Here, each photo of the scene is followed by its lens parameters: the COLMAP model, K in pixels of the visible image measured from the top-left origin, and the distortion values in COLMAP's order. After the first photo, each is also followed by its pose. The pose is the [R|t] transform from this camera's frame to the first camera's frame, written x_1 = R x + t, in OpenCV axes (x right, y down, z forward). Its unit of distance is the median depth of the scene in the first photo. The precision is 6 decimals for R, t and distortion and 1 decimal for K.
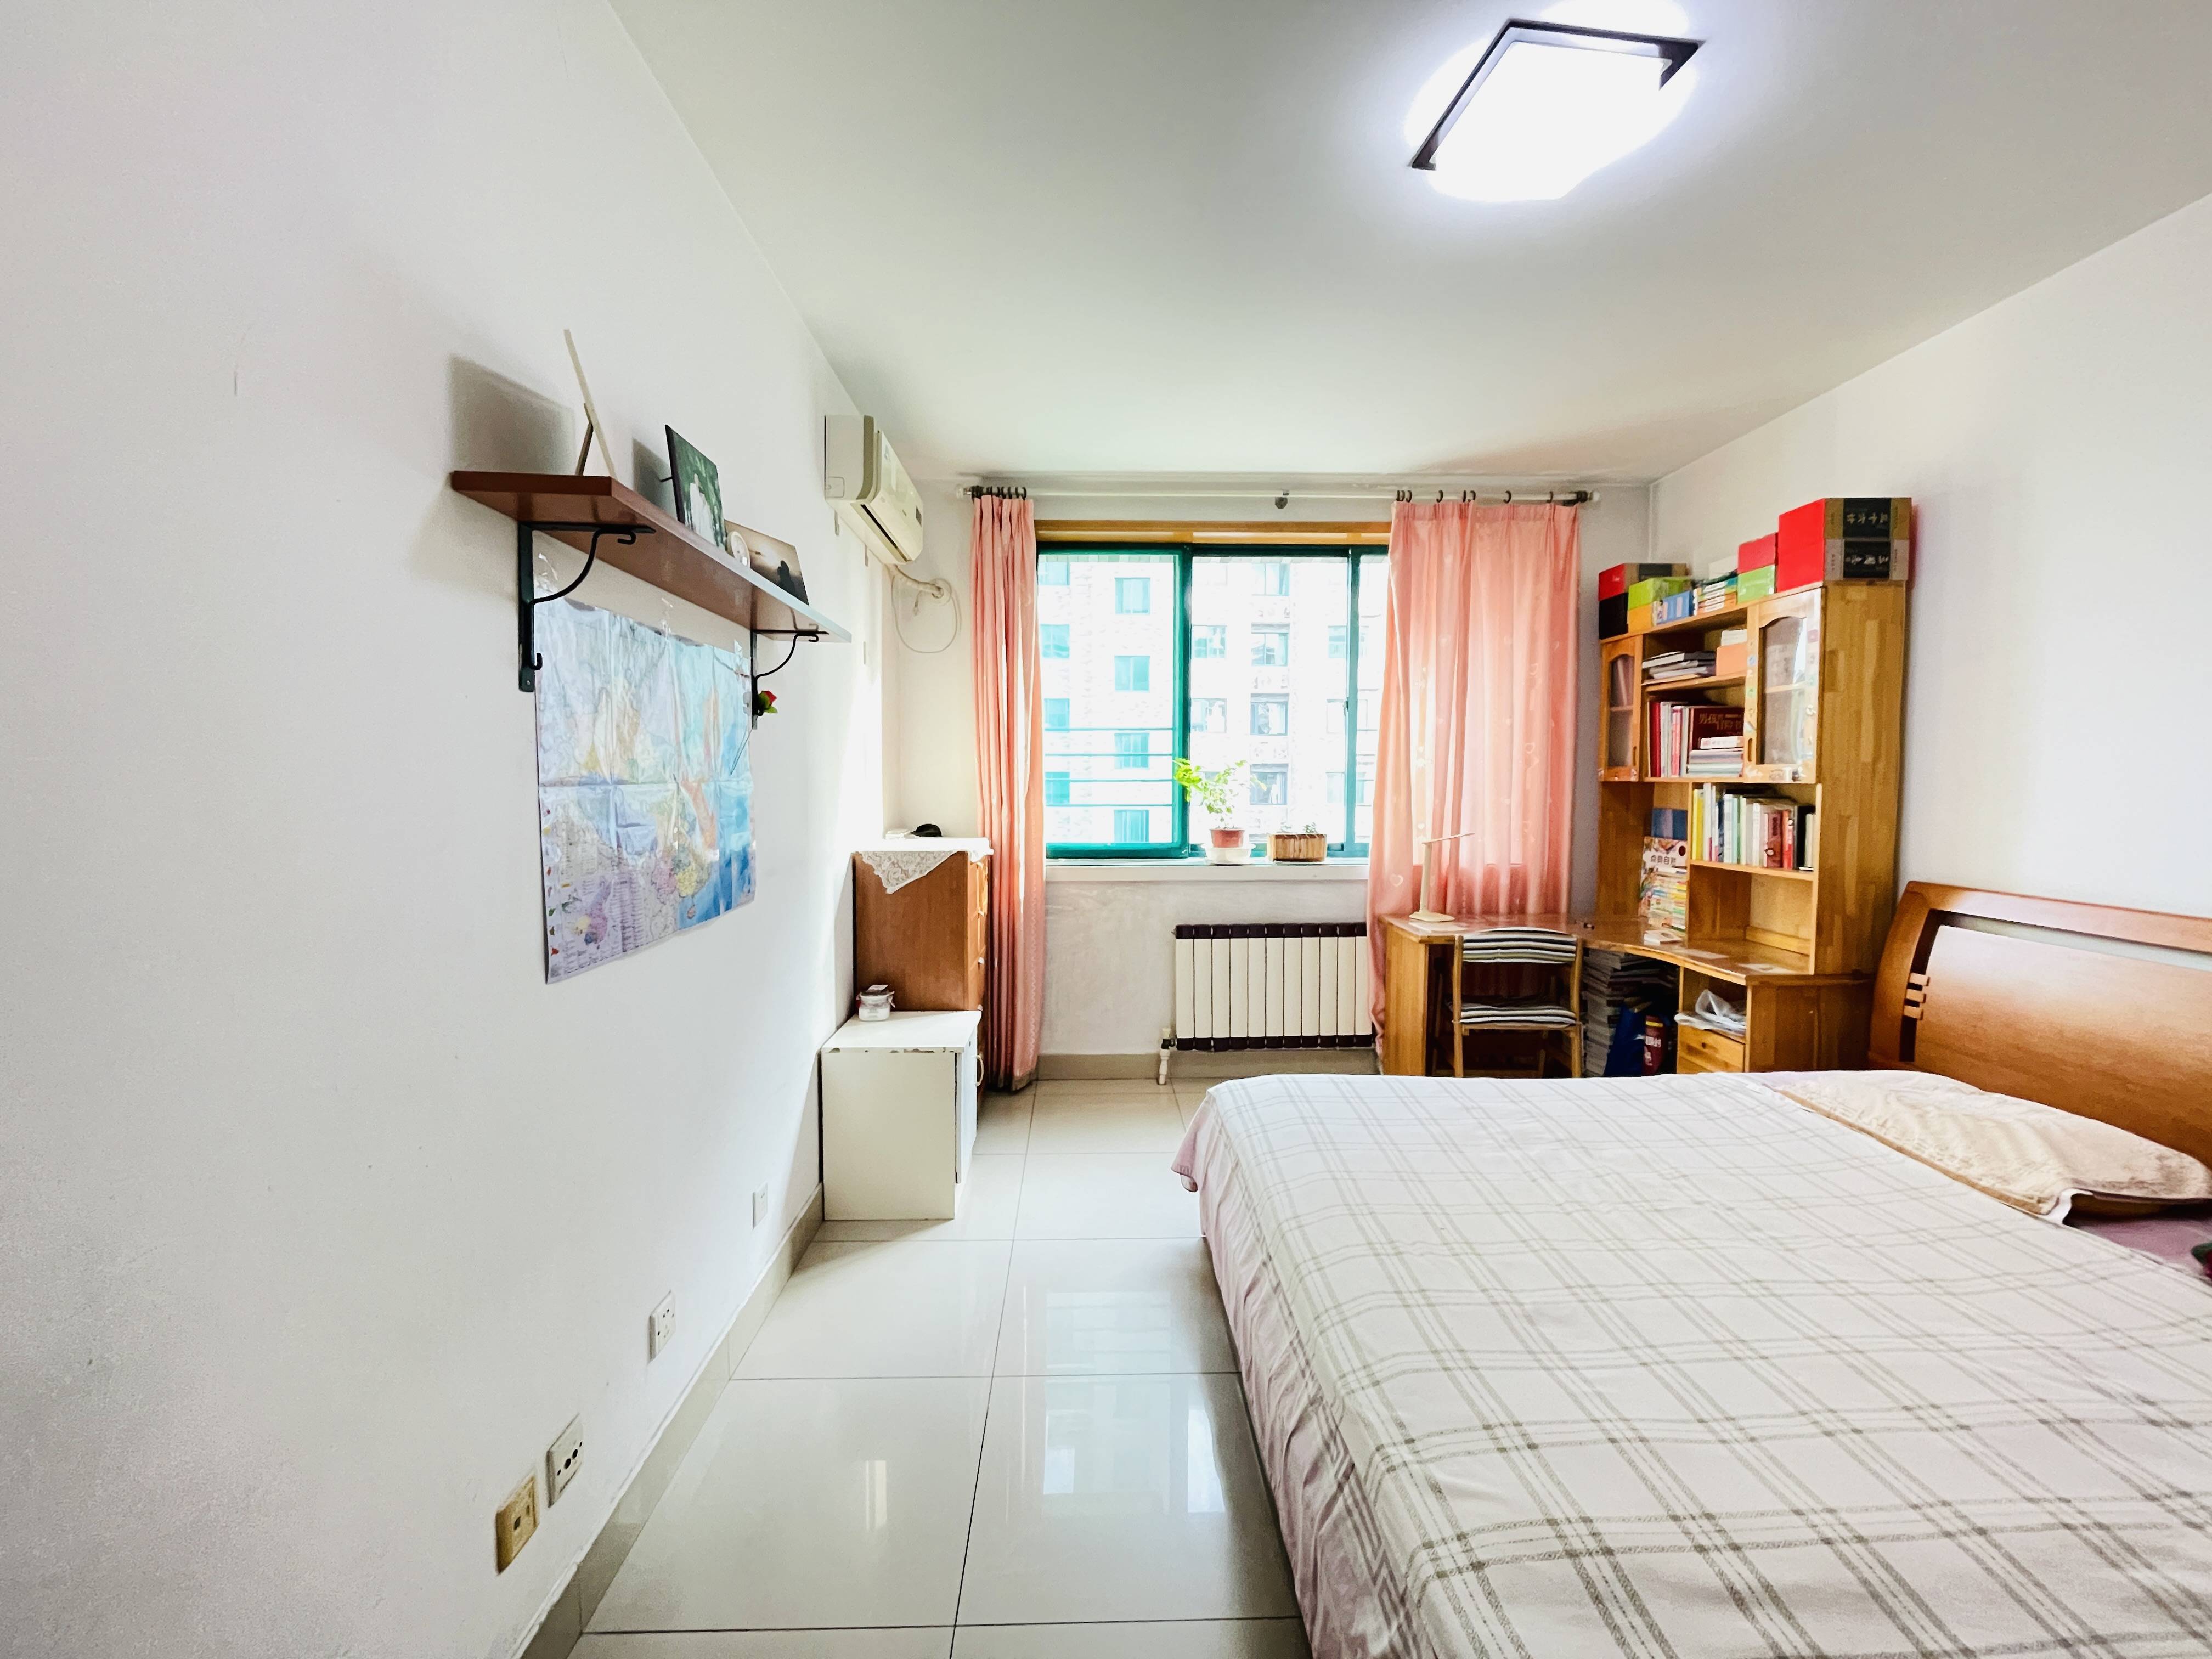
lens RADIAL K [[895.7, 0, 1103.7], [0, 895.7, 824.0], [0, 0, 1]] dist [-0.001752, -0.000552]
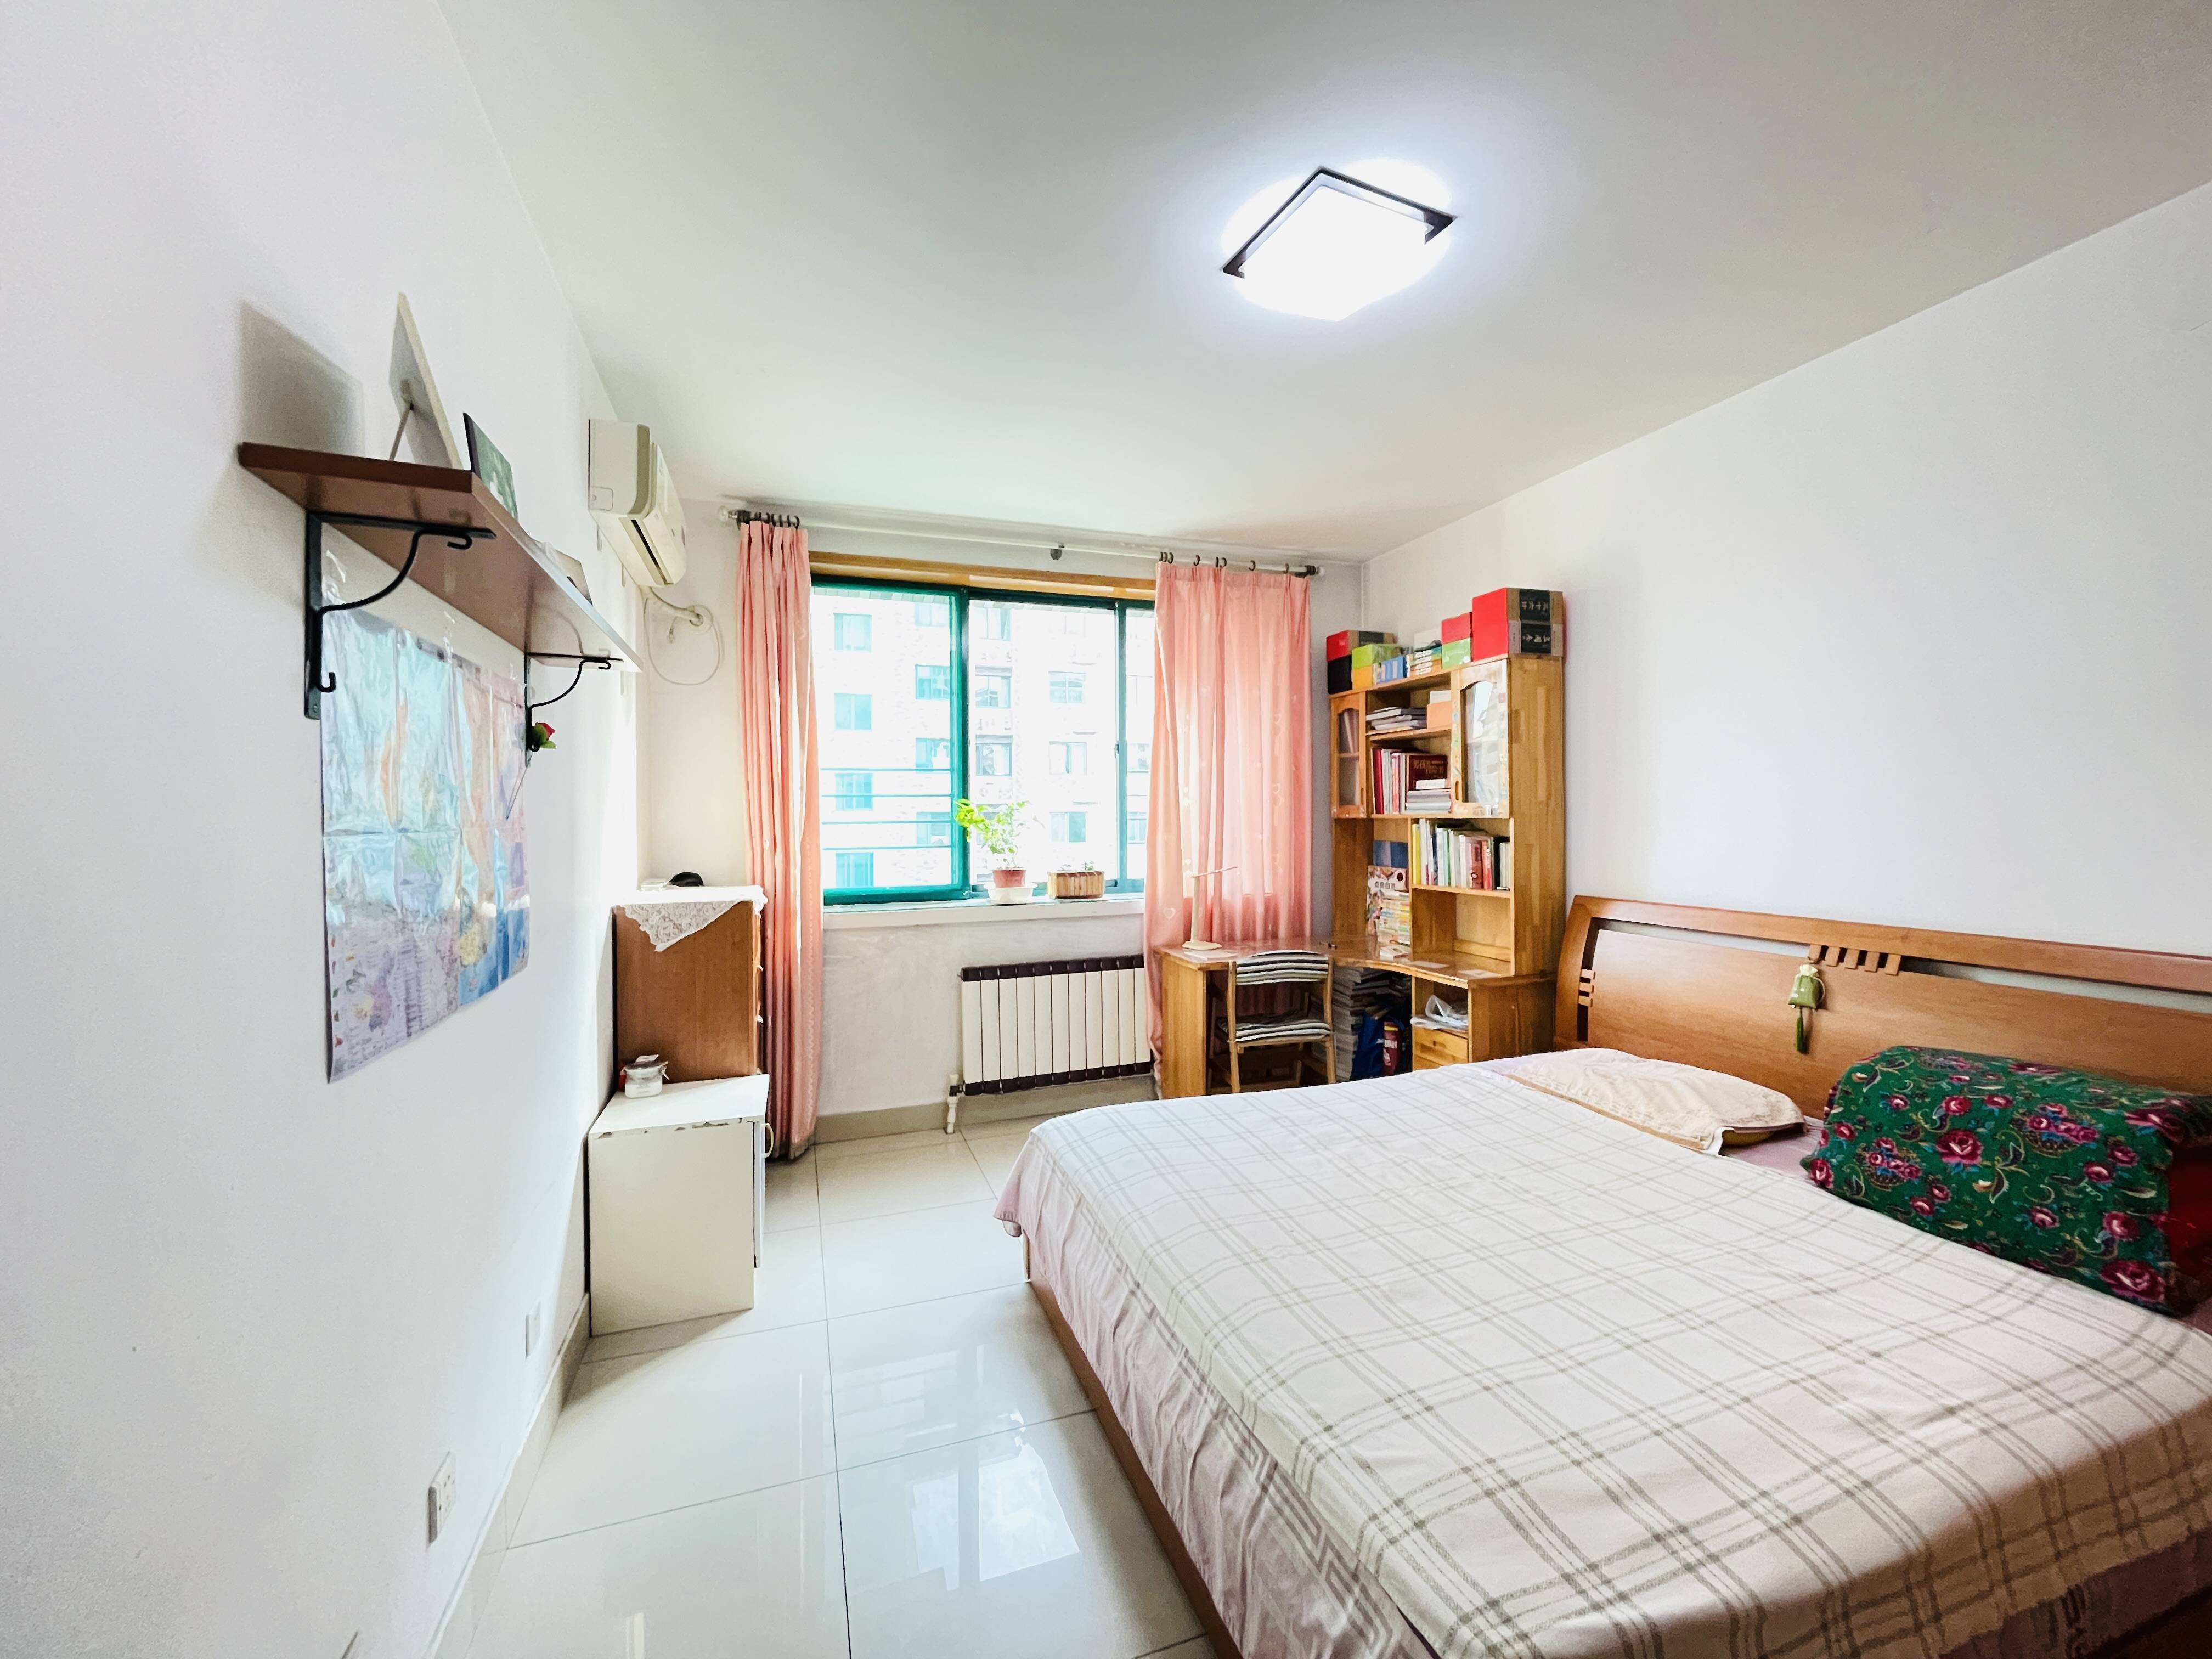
lens RADIAL K [[895.7, 0, 1108.7], [0, 895.7, 824.0], [0, 0, 1]] dist [-0.001752, -0.000552]
pose [[0.951266, -0.011583, 0.308155, -0.099610], [0.025552, 0.998819, -0.041333, -0.000734], [-0.307312, 0.047193, 0.950438, 0.008358]]
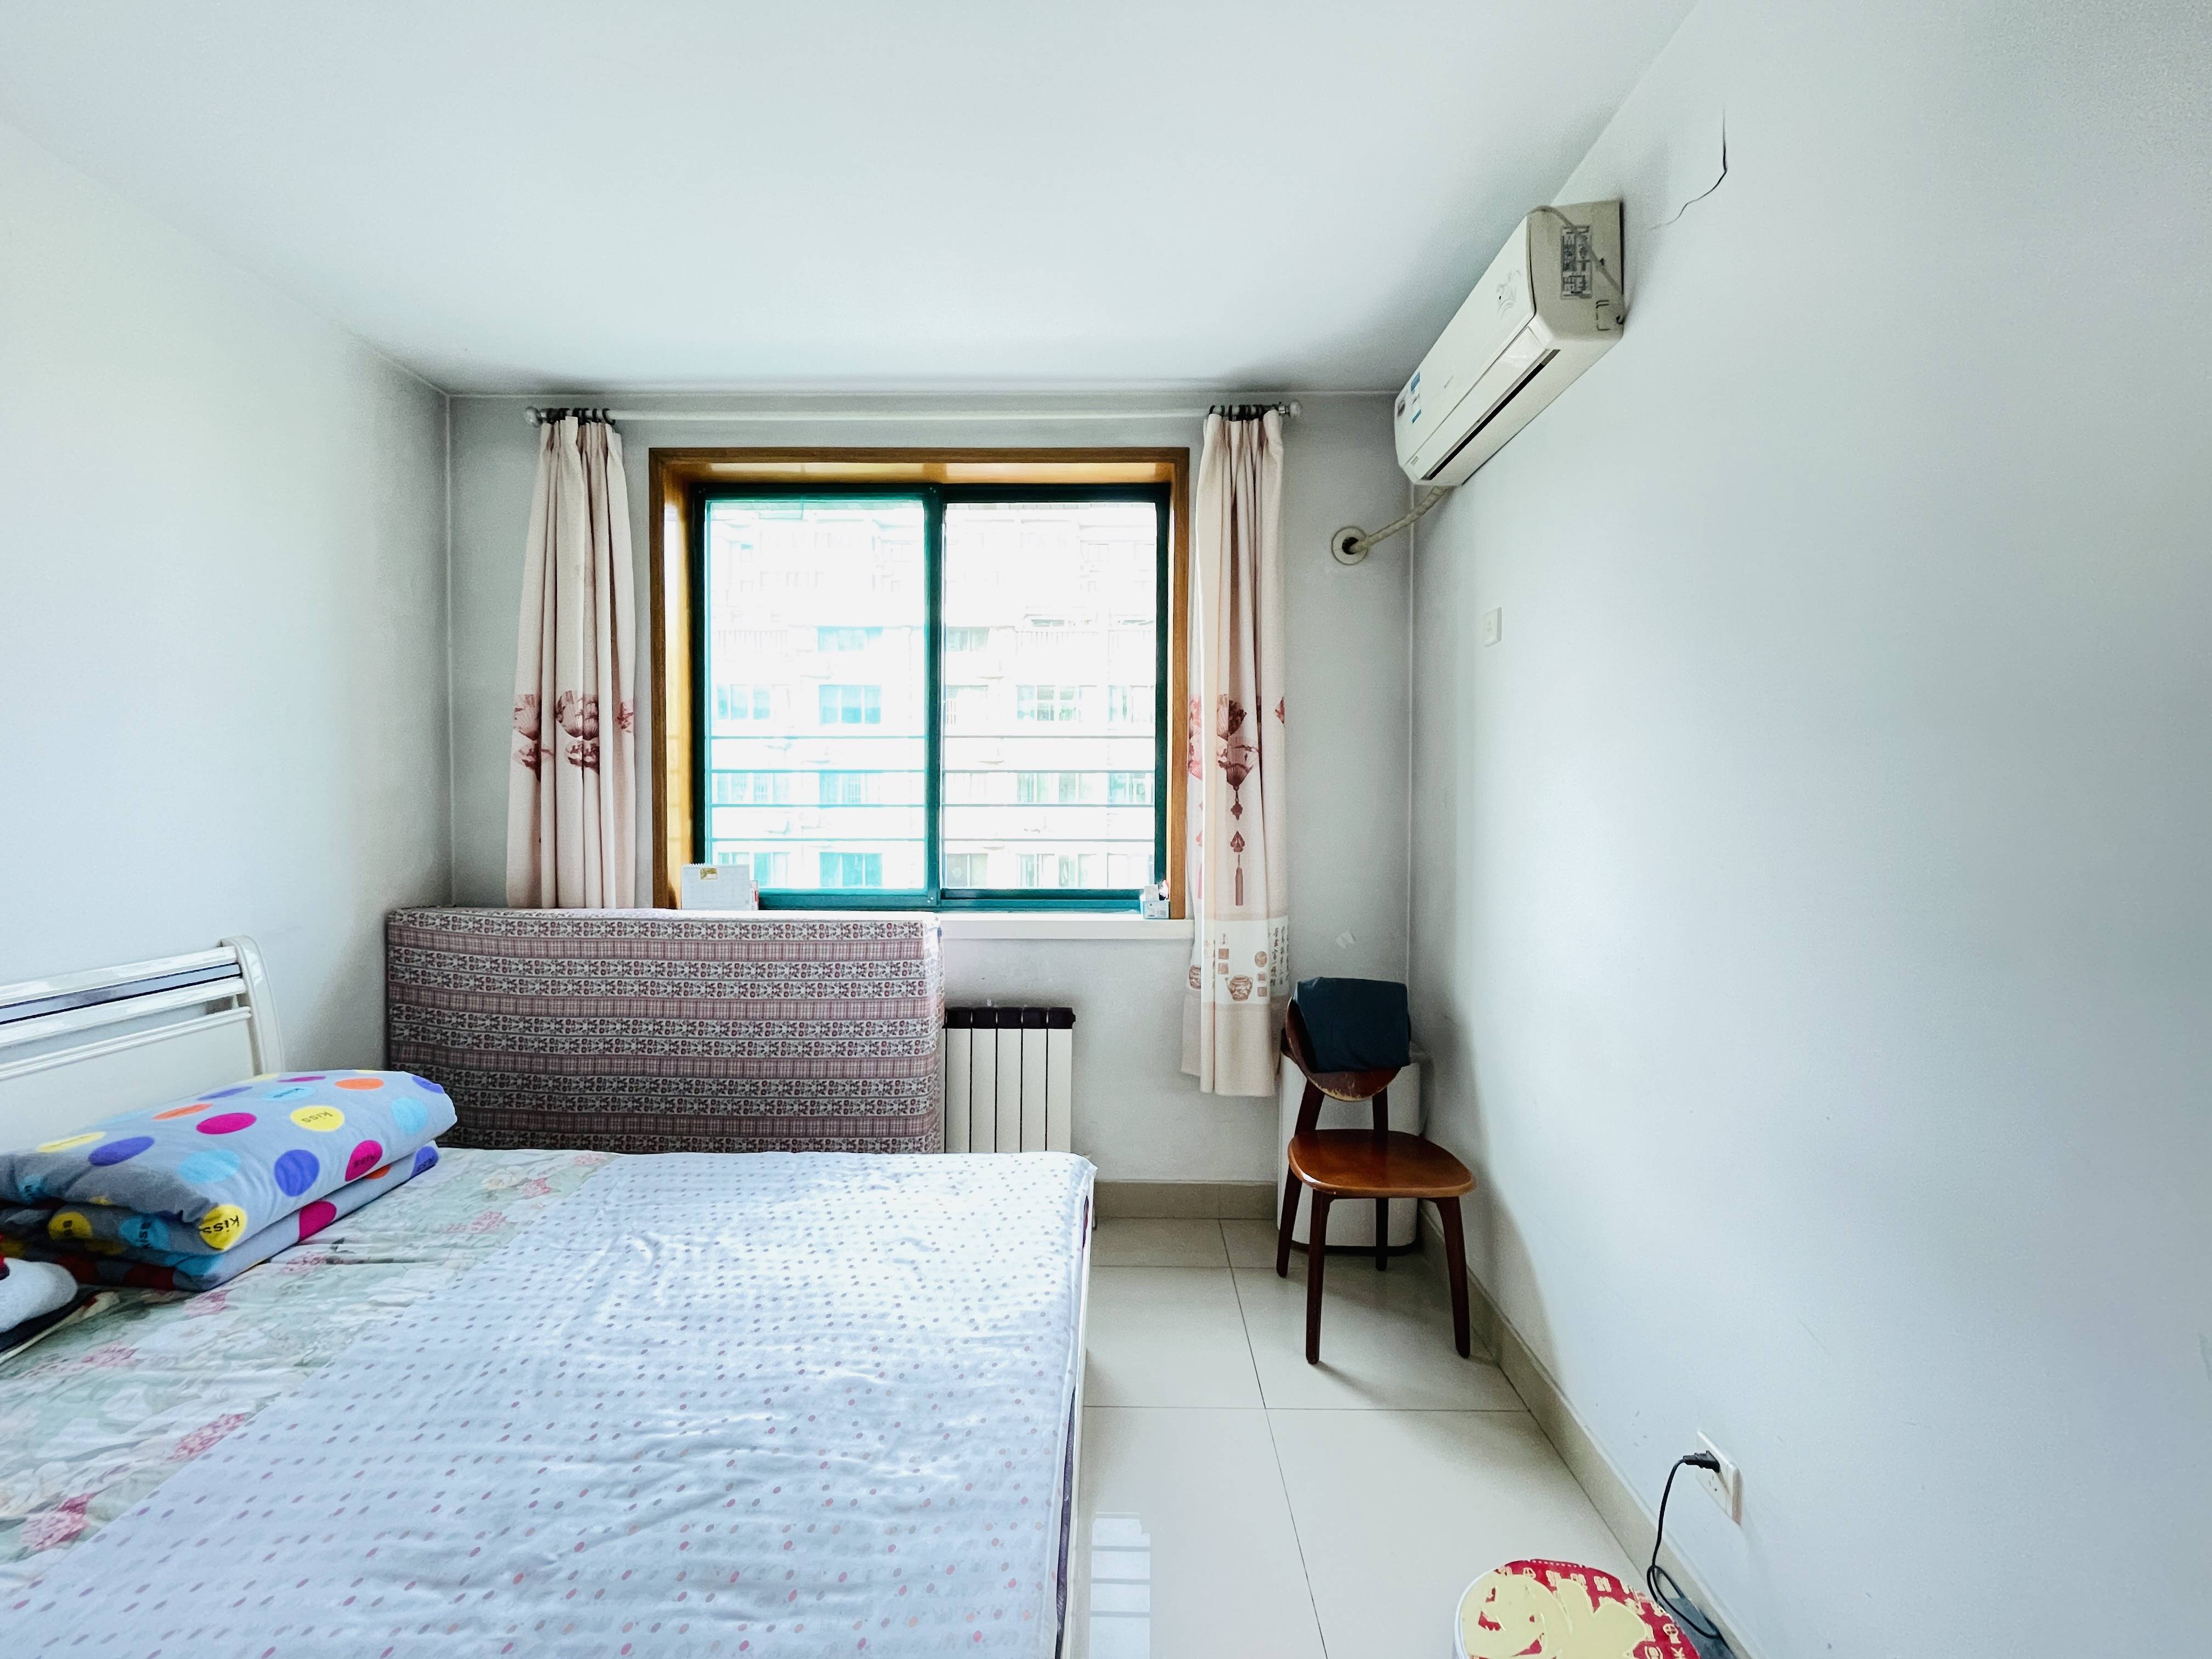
lens RADIAL K [[1207.0, 0, 1103.9], [0, 1207.0, 821.5], [0, 0, 1]] dist [0.000363, -0.000025]
pose [[0.999312, 0.004221, -0.036838, 0.409530], [-0.005680, 0.999200, -0.039575, -0.000482], [0.036641, 0.039757, 0.998537, 0.048765]]
